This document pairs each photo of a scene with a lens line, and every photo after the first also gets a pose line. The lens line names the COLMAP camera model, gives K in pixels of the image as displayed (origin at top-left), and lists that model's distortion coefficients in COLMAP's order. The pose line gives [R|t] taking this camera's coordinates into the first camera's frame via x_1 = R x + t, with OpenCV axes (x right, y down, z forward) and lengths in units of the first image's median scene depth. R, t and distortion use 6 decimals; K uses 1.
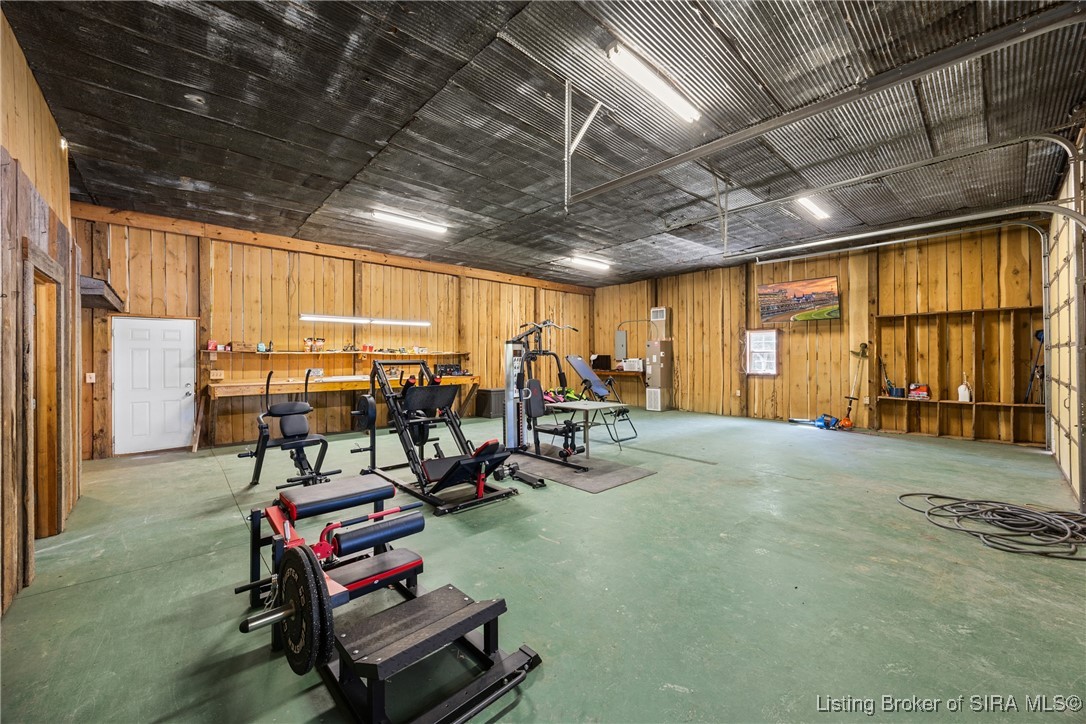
lens RADIAL K [[421.2, 0, 545.0], [0, 421.2, 356.9], [0, 0, 1]] dist [-0.000986, 0.000009]
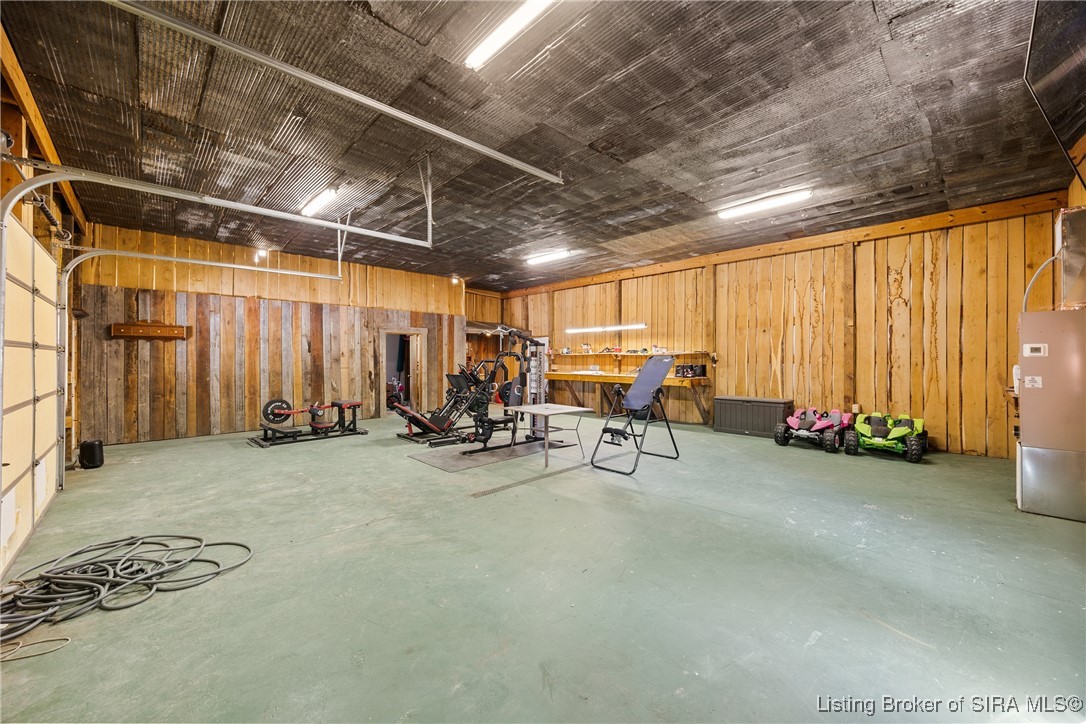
lens RADIAL K [[421.2, 0, 545.0], [0, 421.2, 356.9], [0, 0, 1]] dist [-0.000986, 0.000009]
pose [[0.012587, 0.003813, -0.999914, 1.163975], [0.001905, 0.999991, 0.003838, -0.006888], [0.999919, -0.001953, 0.012579, 1.105342]]
